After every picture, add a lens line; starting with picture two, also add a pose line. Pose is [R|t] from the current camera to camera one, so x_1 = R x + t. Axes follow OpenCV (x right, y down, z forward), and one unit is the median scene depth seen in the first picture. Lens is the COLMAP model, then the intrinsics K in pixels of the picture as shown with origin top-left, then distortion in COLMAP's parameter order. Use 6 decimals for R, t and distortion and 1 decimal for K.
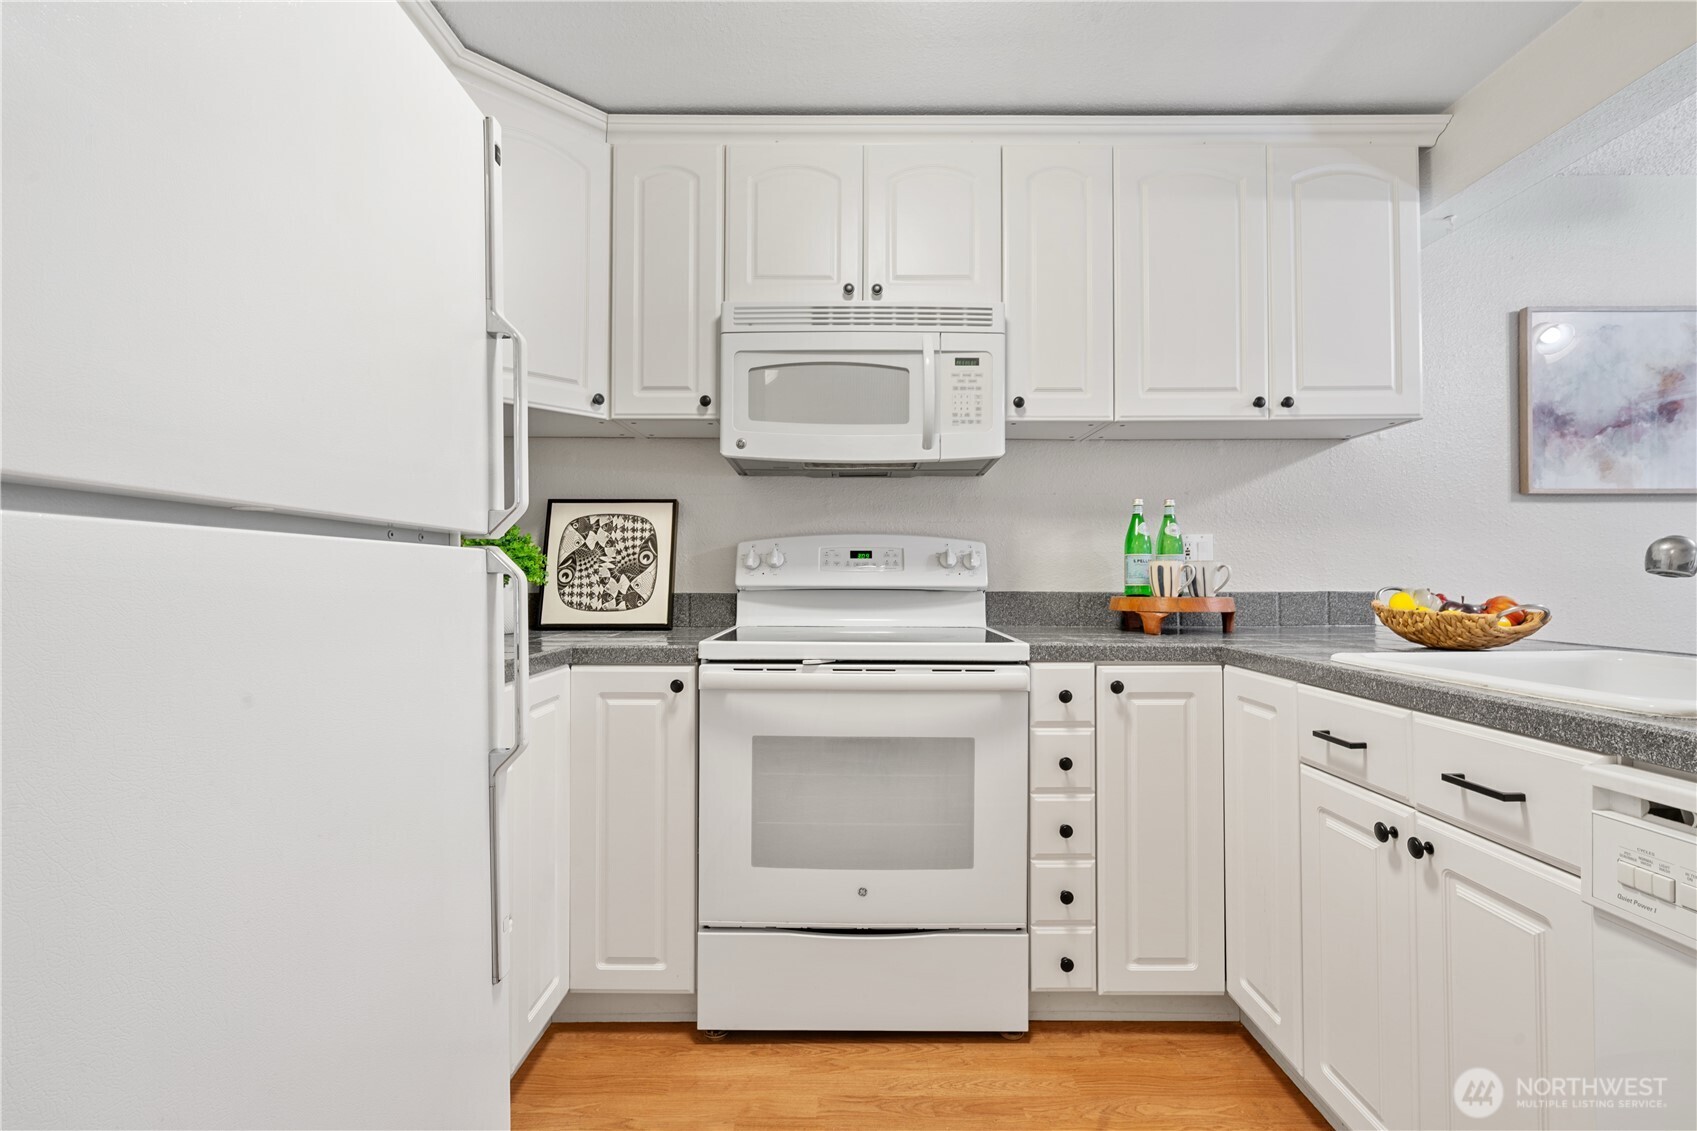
lens RADIAL K [[774.8, 0, 844.0], [0, 774.8, 566.4], [0, 0, 1]] dist [-0.009767, 0.003437]
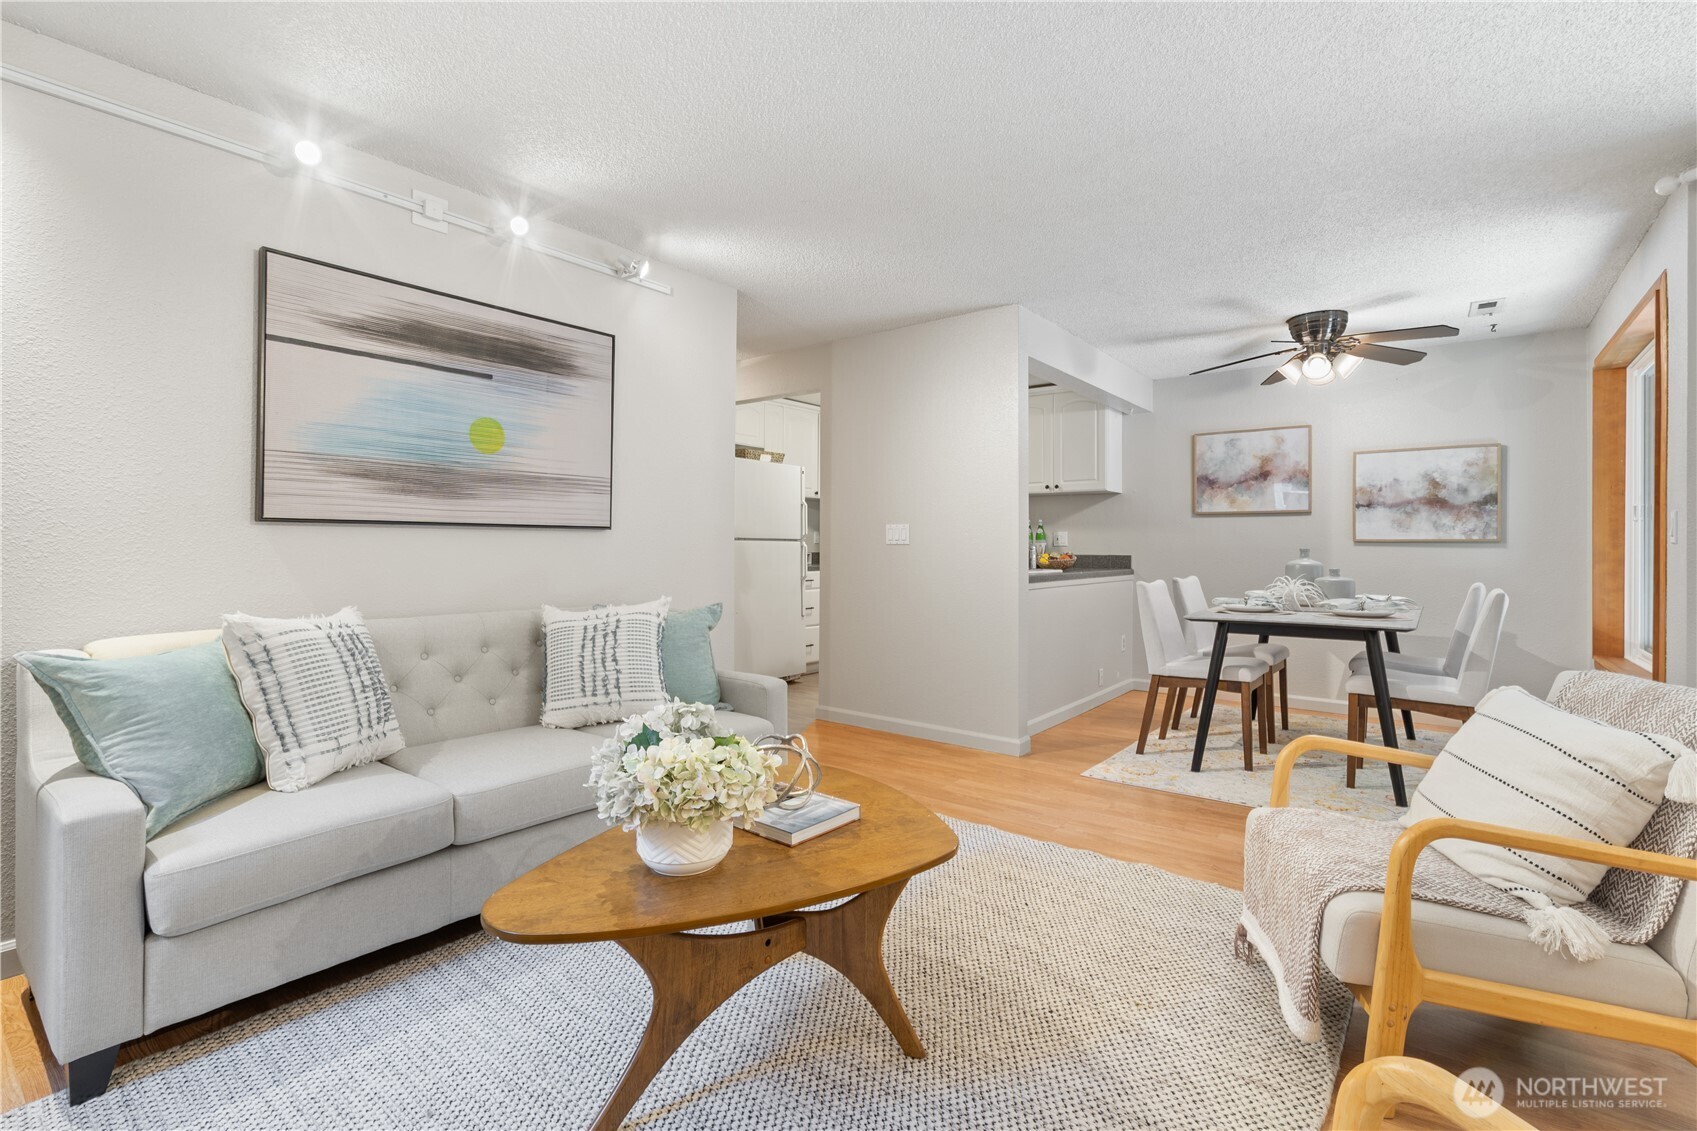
lens RADIAL K [[774.8, 0, 865.1], [0, 774.8, 539.9], [0, 0, 1]] dist [-0.009767, 0.003437]
pose [[0.810172, 0.002061, -0.586188, 1.665049], [0.000863, 0.999989, 0.004708, -0.032535], [0.586191, -0.004320, 0.810161, -1.694094]]
